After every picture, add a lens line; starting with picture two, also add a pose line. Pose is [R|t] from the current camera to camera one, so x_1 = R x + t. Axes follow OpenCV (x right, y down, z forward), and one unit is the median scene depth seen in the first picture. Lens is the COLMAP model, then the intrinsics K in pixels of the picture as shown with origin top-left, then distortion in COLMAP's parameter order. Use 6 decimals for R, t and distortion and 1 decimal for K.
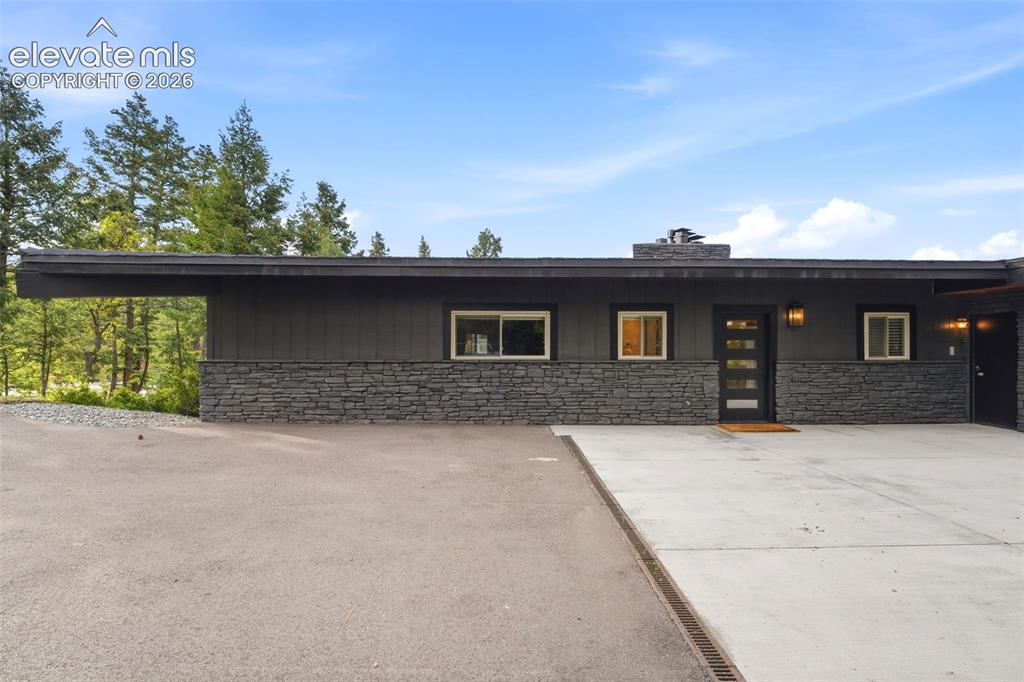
lens RADIAL K [[436.6, 0, 496.5], [0, 436.6, 348.6], [0, 0, 1]] dist [-0.026818, -0.000296]
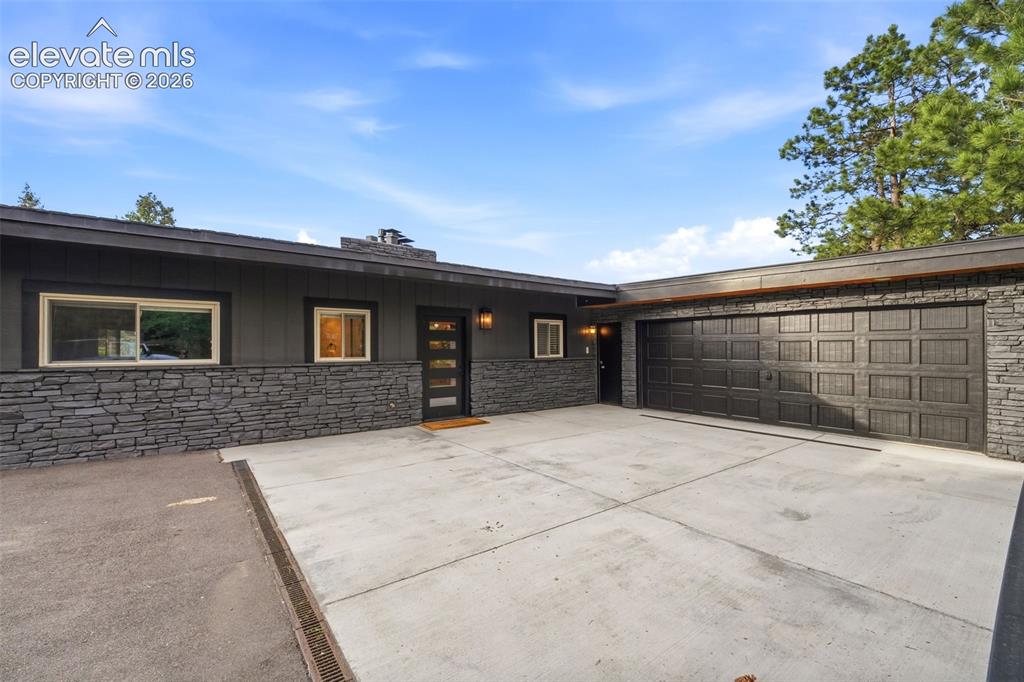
lens RADIAL K [[430.5, 0, 515.0], [0, 430.5, 344.6], [0, 0, 1]] dist [-0.018197, -0.000773]
pose [[0.789934, 0.002392, 0.613187, 0.069531], [0.004567, 0.999942, -0.009784, 0.000062], [-0.613175, 0.010529, 0.789877, 0.072270]]
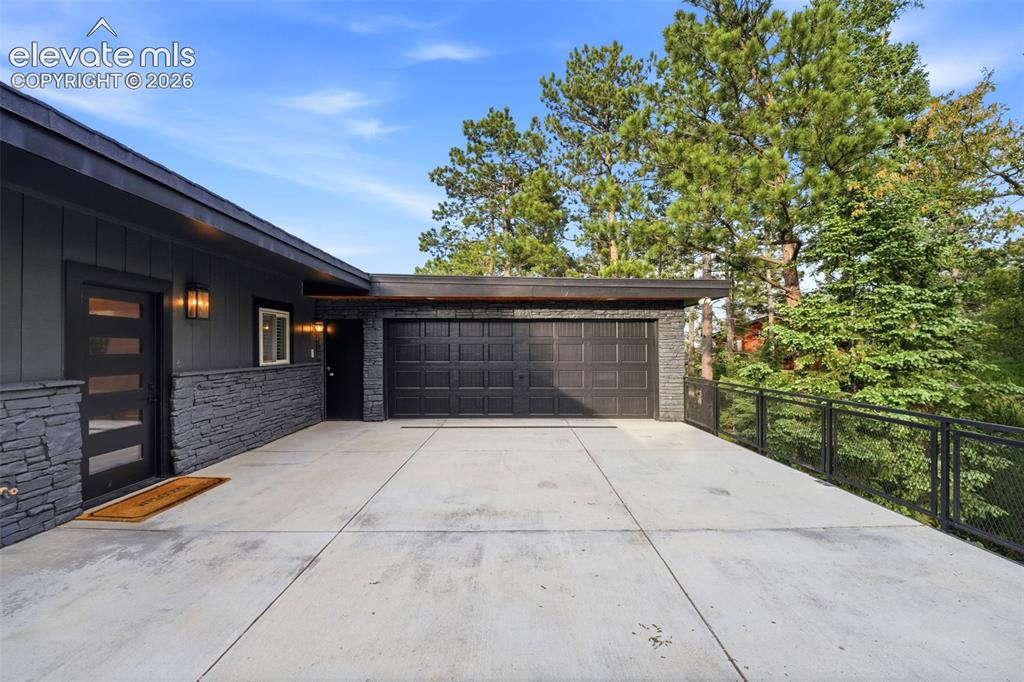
lens RADIAL K [[423.3, 0, 509.9], [0, 423.3, 341.3], [0, 0, 1]] dist [0.002233, -0.013727]
pose [[-0.023683, 0.015360, 0.999602, 0.045647], [0.004994, 0.999871, -0.015246, -0.005773], [-0.999707, 0.004631, -0.023757, 0.559204]]
